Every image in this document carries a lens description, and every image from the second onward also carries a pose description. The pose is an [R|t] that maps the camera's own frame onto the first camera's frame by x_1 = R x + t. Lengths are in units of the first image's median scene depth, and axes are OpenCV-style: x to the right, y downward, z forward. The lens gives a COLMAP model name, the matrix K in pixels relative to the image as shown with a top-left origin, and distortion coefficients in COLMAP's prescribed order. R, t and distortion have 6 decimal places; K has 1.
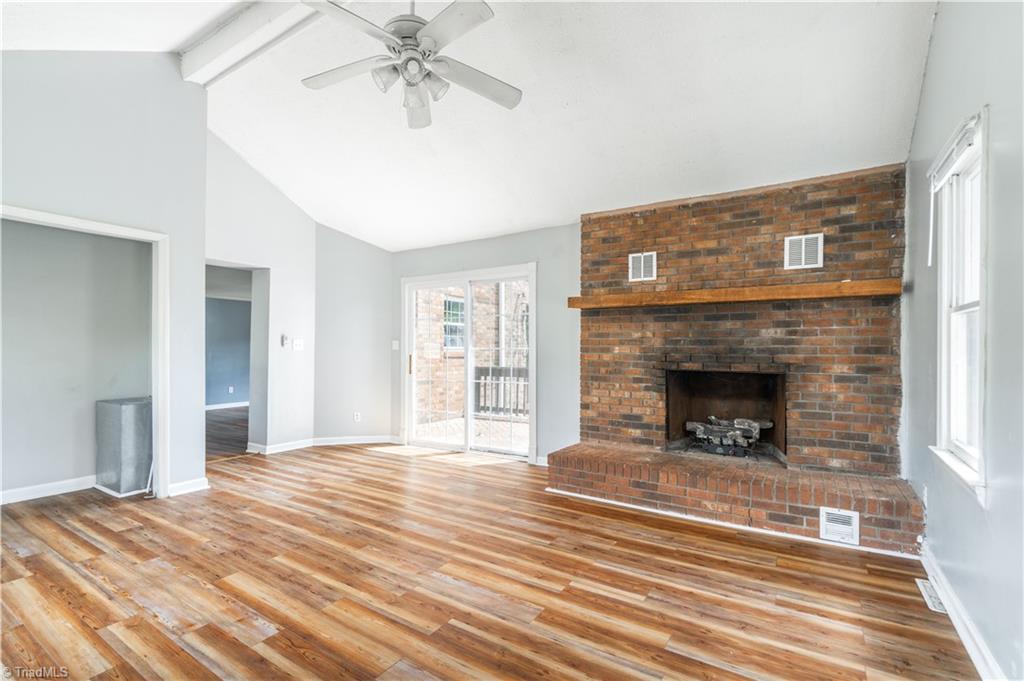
lens RADIAL K [[463.5, 0, 515.5], [0, 463.5, 346.8], [0, 0, 1]] dist [-0.004396, 0.000257]
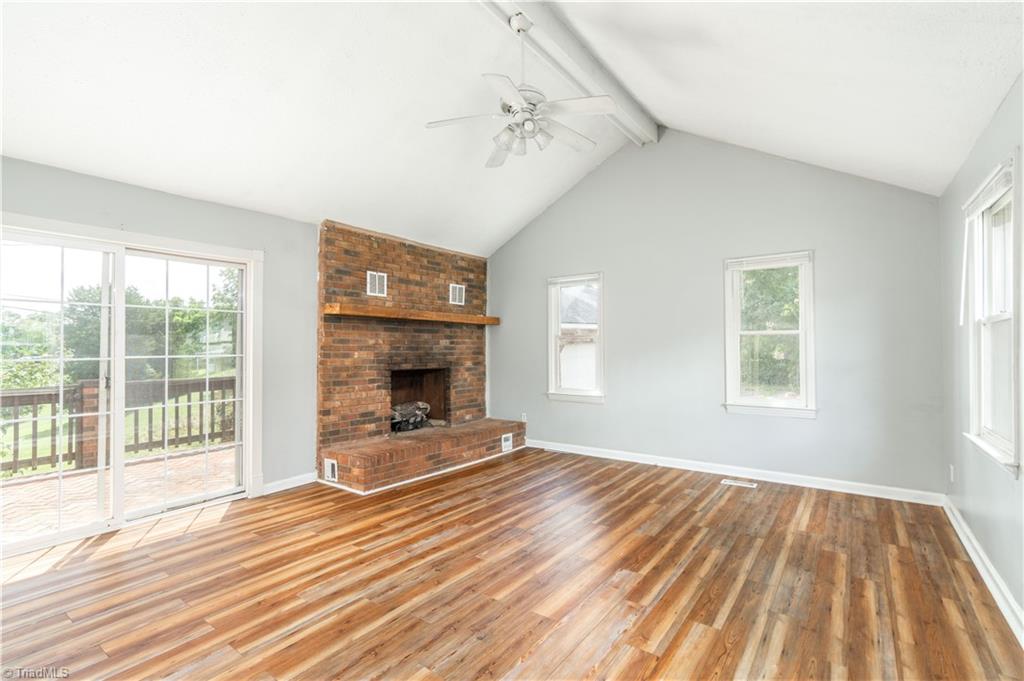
lens RADIAL K [[467.7, 0, 512.0], [0, 467.7, 340.5], [0, 0, 1]] dist [-0.004191, 0.000266]
pose [[0.071656, 0.017814, 0.997270, -1.052341], [0.004388, 0.999825, -0.018175, -0.007488], [-0.997420, 0.005678, 0.071565, 0.684468]]
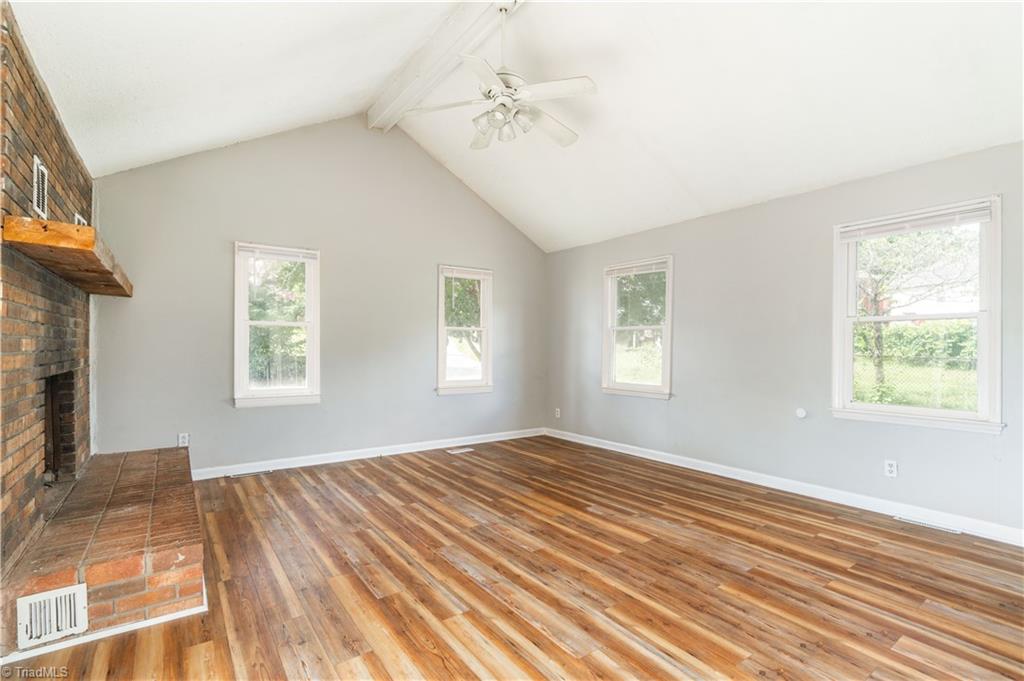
lens RADIAL K [[481.9, 0, 512.6], [0, 481.9, 345.8], [0, 0, 1]] dist [-0.002176, 0.000082]
pose [[-0.925188, -0.008711, 0.379409, -0.526663], [-0.008279, 0.999962, 0.002771, 0.002971], [-0.379419, -0.000577, -0.925225, 1.558220]]
